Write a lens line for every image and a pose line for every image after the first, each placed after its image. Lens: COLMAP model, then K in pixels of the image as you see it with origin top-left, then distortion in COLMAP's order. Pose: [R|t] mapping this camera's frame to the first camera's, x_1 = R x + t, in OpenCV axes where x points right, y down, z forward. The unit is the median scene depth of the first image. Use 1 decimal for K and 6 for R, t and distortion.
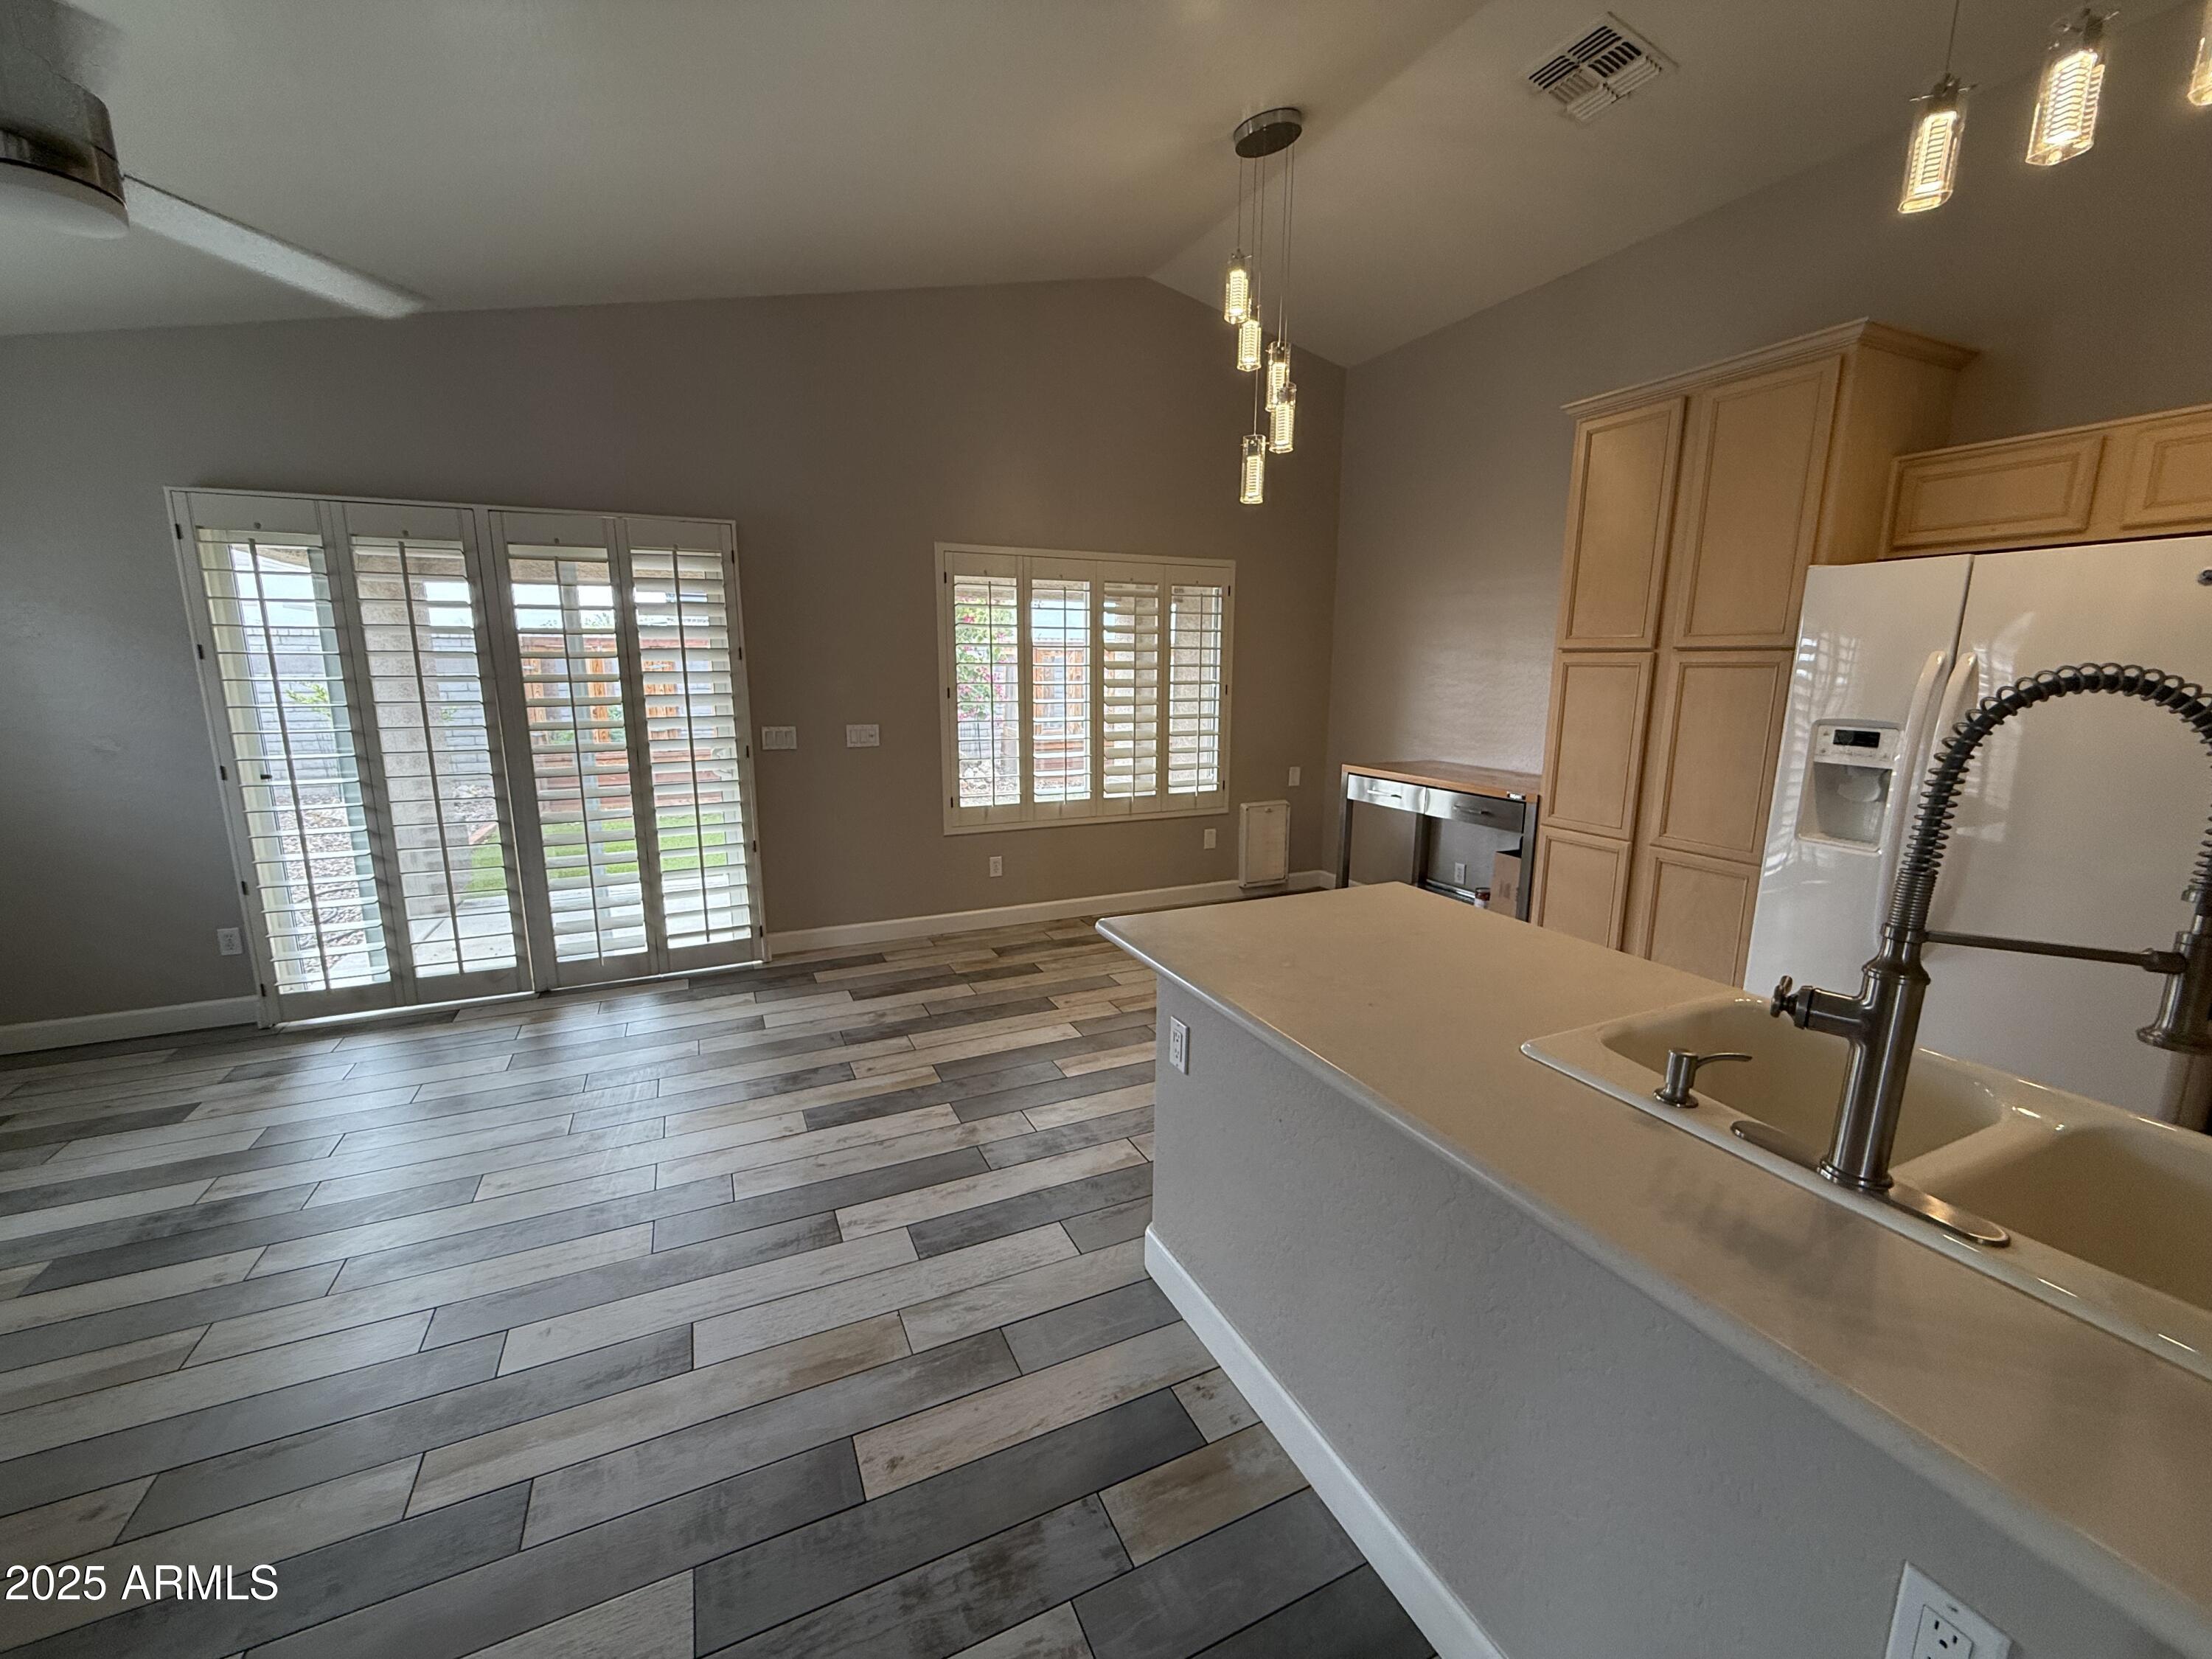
lens RADIAL K [[883.5, 0, 1098.9], [0, 883.5, 825.6], [0, 0, 1]] dist [0.001057, -0.000353]
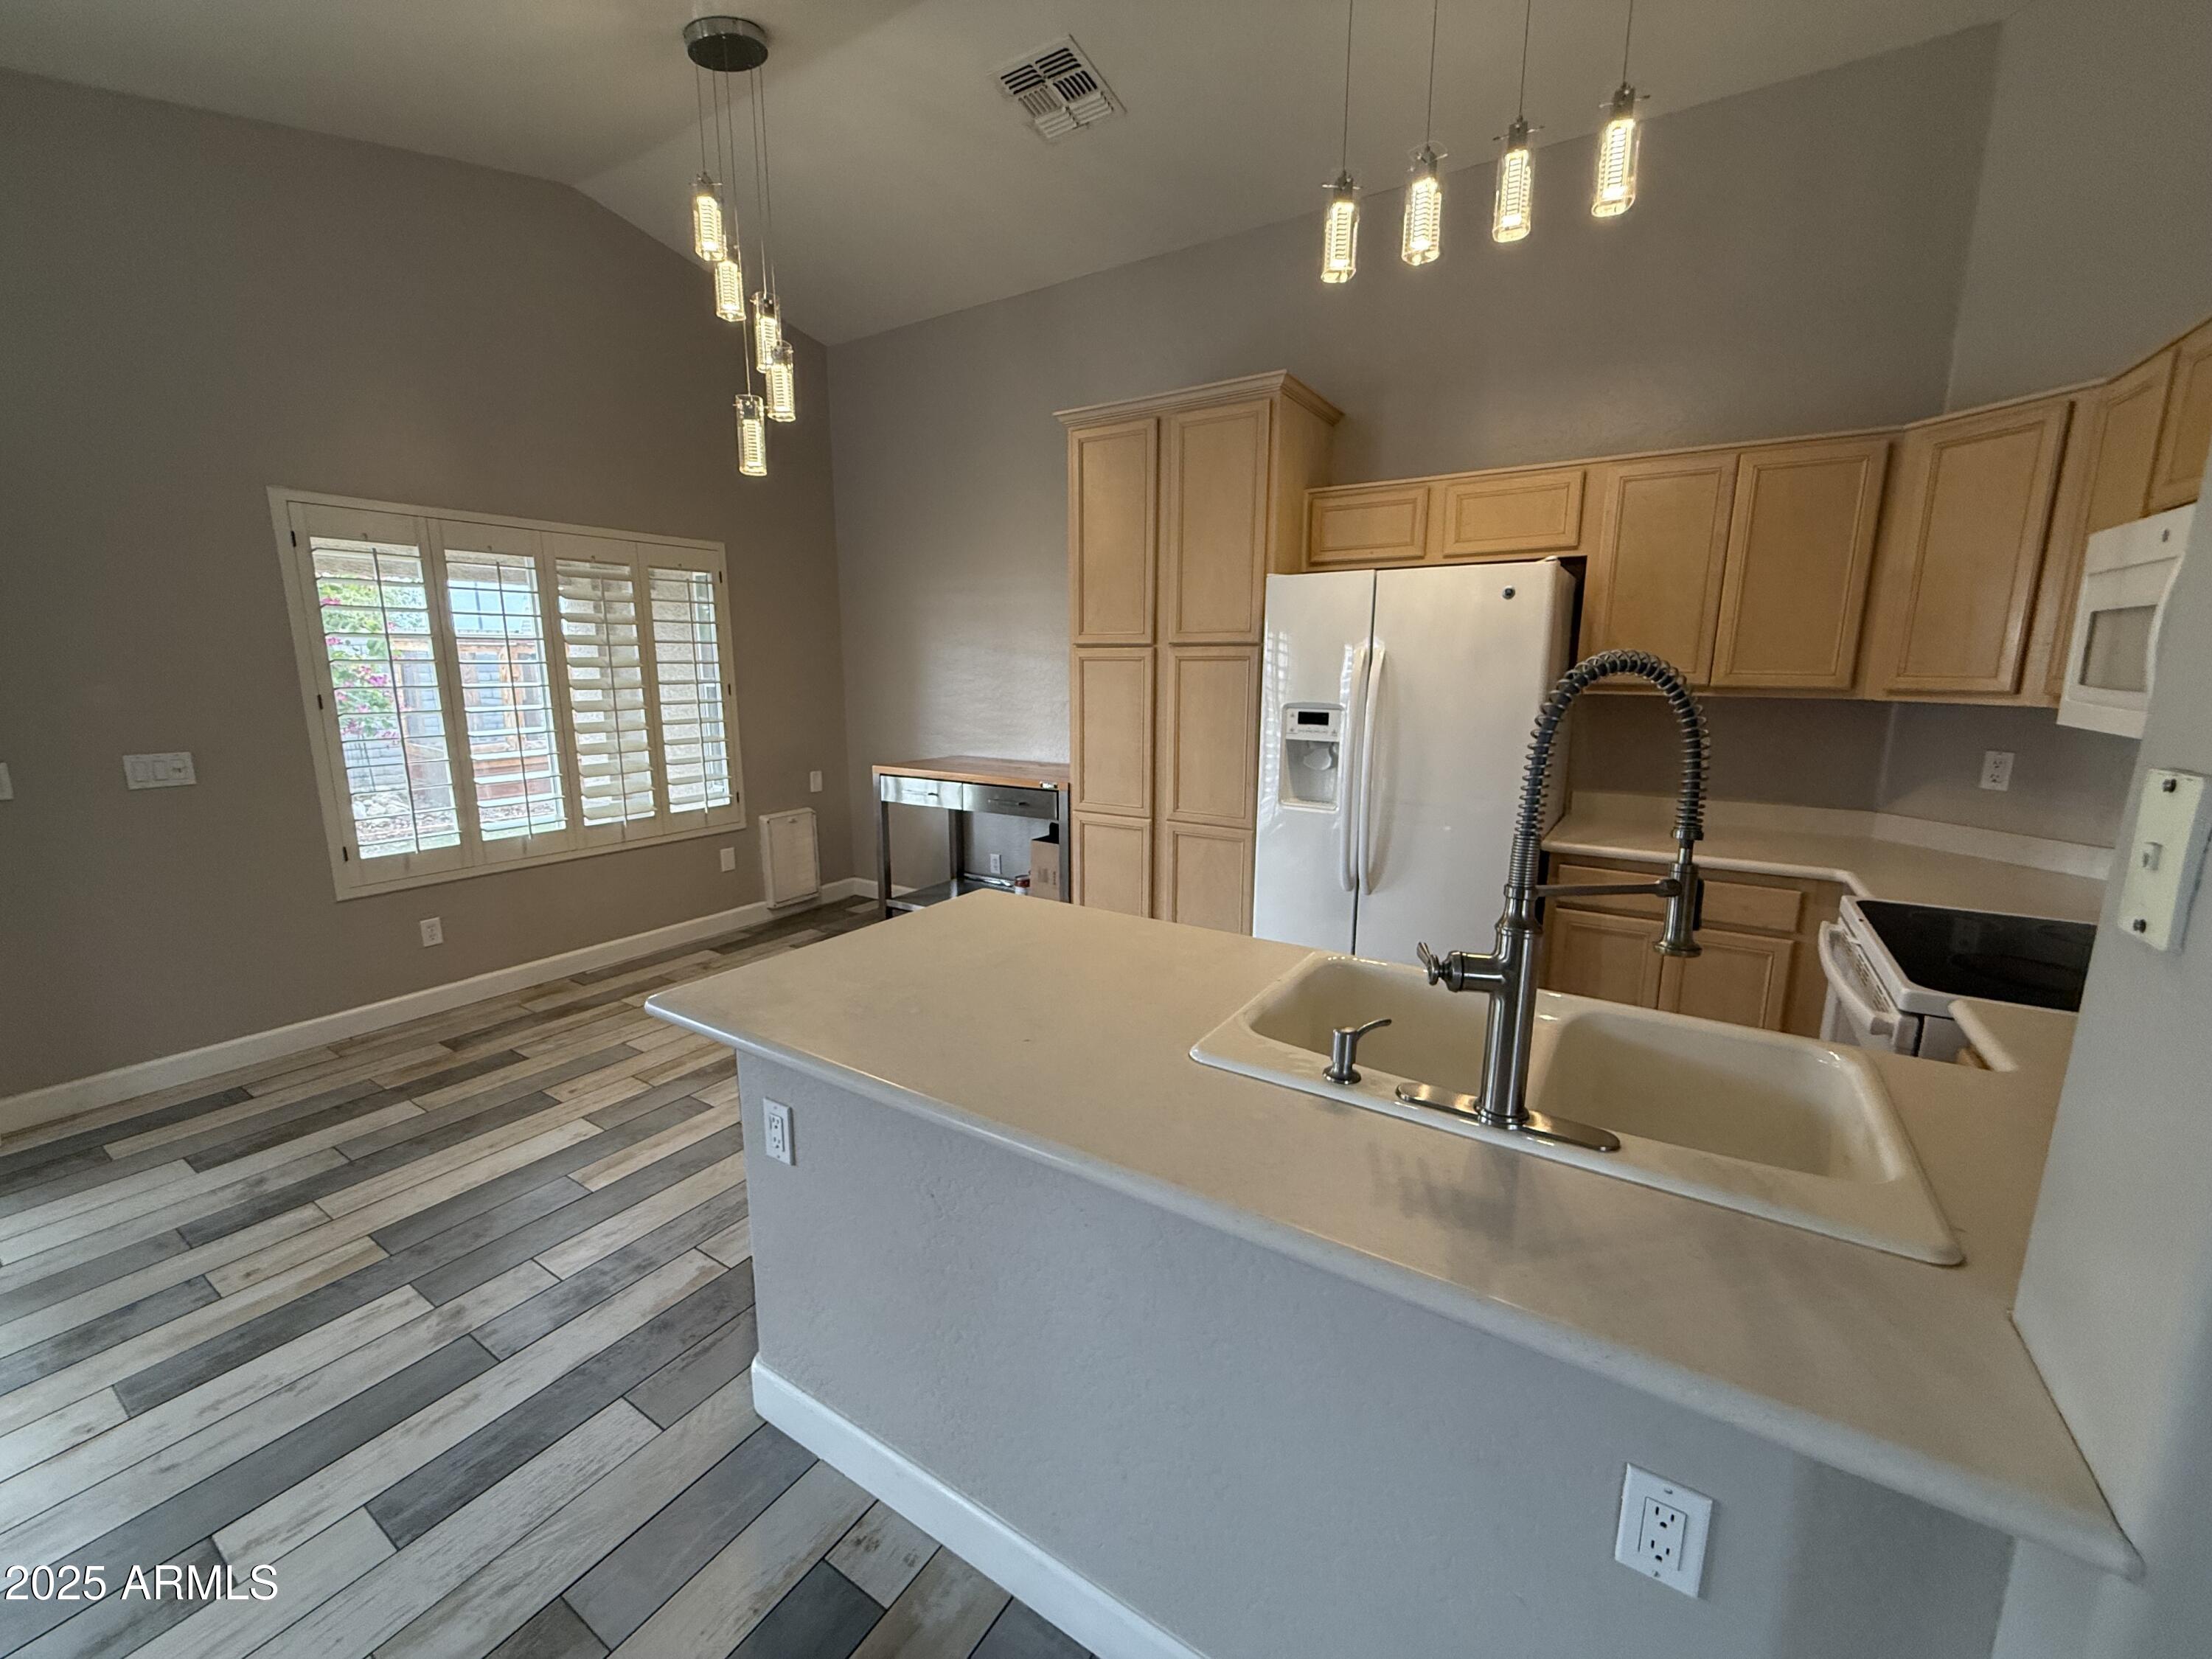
lens RADIAL K [[883.5, 0, 1100.1], [0, 883.5, 827.0], [0, 0, 1]] dist [0.001057, -0.000353]
pose [[0.844693, -0.102922, 0.525263, -0.033888], [0.100814, 0.994367, 0.032718, -0.014465], [-0.525671, 0.025317, 0.850311, 0.095119]]
